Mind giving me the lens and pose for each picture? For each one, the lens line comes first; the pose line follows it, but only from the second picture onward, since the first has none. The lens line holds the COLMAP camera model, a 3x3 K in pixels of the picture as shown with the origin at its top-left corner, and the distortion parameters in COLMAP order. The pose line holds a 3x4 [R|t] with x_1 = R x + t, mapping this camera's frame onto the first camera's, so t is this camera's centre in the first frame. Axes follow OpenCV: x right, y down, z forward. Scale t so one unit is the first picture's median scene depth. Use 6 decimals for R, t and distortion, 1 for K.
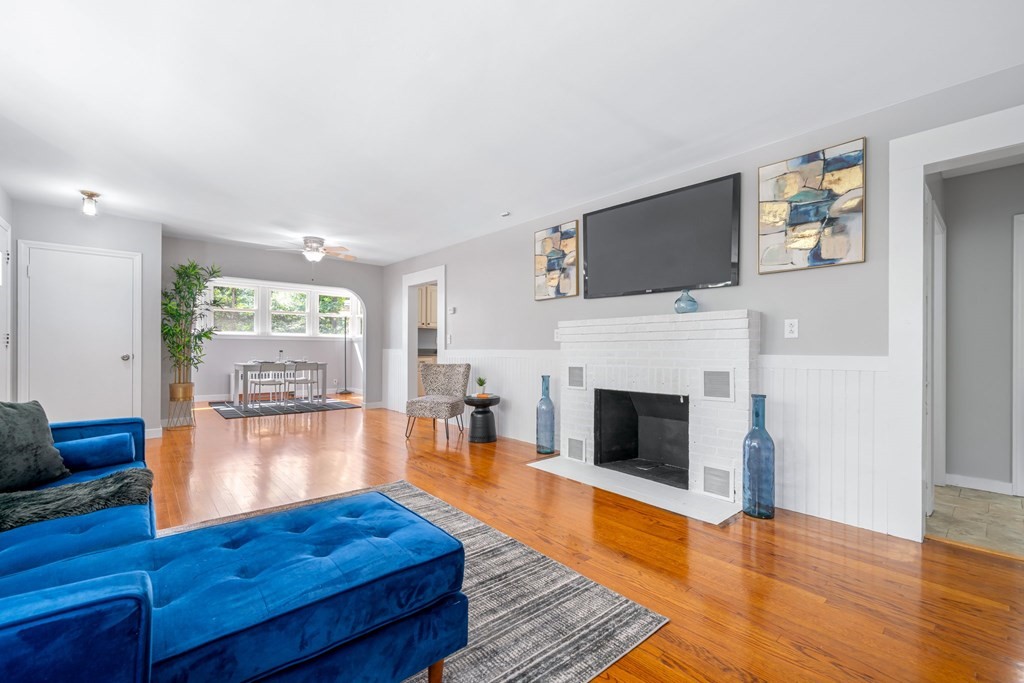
lens RADIAL K [[428.9, 0, 515.9], [0, 428.9, 344.7], [0, 0, 1]] dist [0.002048, 0.000312]
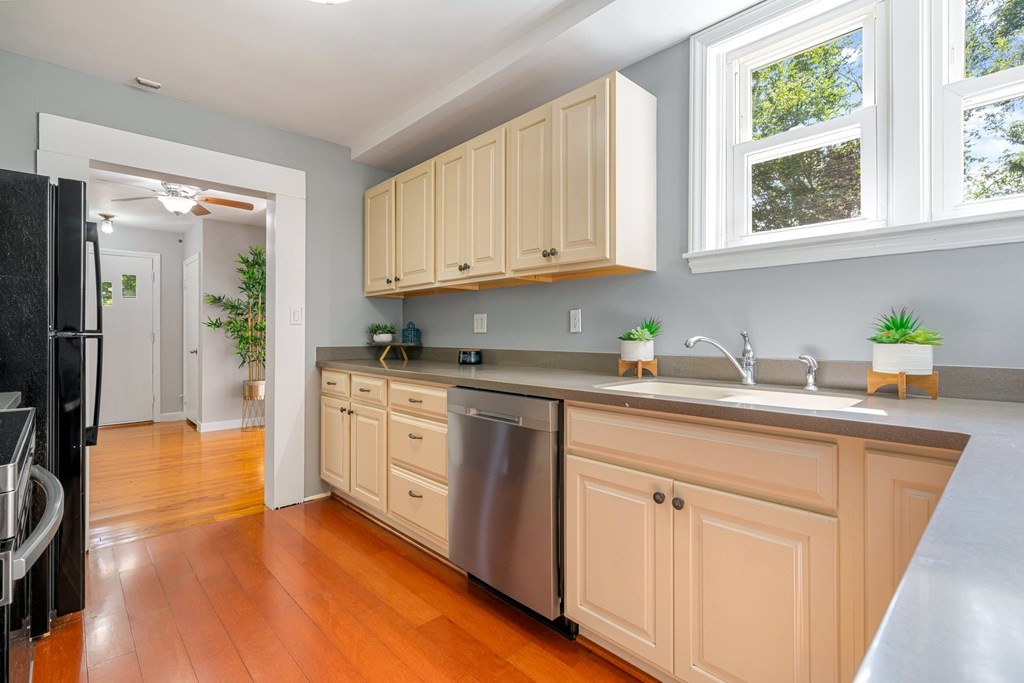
lens RADIAL K [[474.3, 0, 512.0], [0, 474.3, 341.5], [0, 0, 1]] dist [0.001949, 0.000296]
pose [[0.048195, 0.008717, -0.998800, 0.370684], [0.014280, 0.999854, 0.009415, 0.002313], [0.998736, -0.014716, 0.048064, 1.999523]]
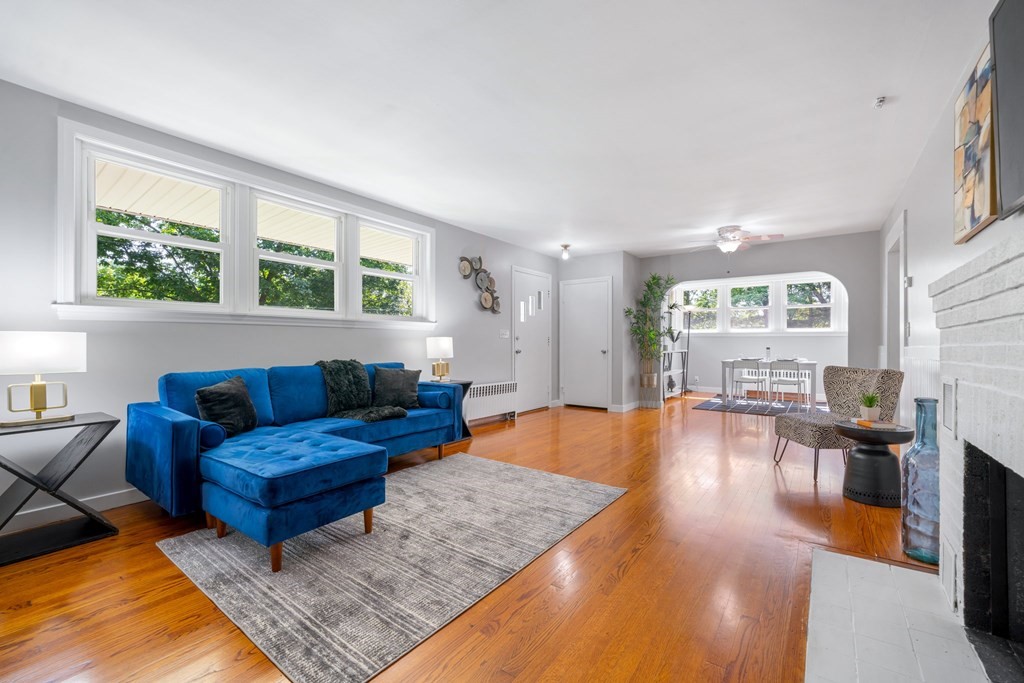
lens RADIAL K [[428.9, 0, 515.9], [0, 428.9, 344.7], [0, 0, 1]] dist [0.002048, 0.000312]
pose [[0.223277, -0.003894, -0.974747, 0.461246], [0.008464, 0.999962, -0.002056, 0.007893], [0.974718, -0.007791, 0.223301, 0.465040]]
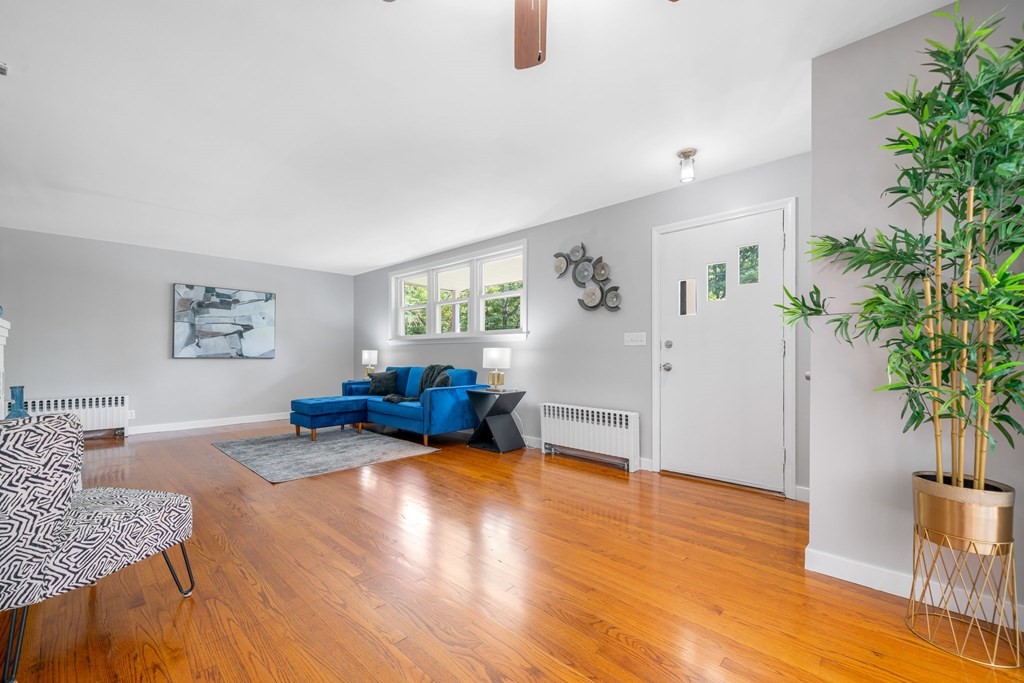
lens RADIAL K [[428.9, 0, 515.9], [0, 428.9, 344.7], [0, 0, 1]] dist [0.002048, 0.000312]
pose [[-0.996430, -0.004496, -0.084301, -0.614169], [-0.002071, 0.999582, -0.028826, 0.008966], [0.084395, -0.028549, -0.996023, 1.669963]]
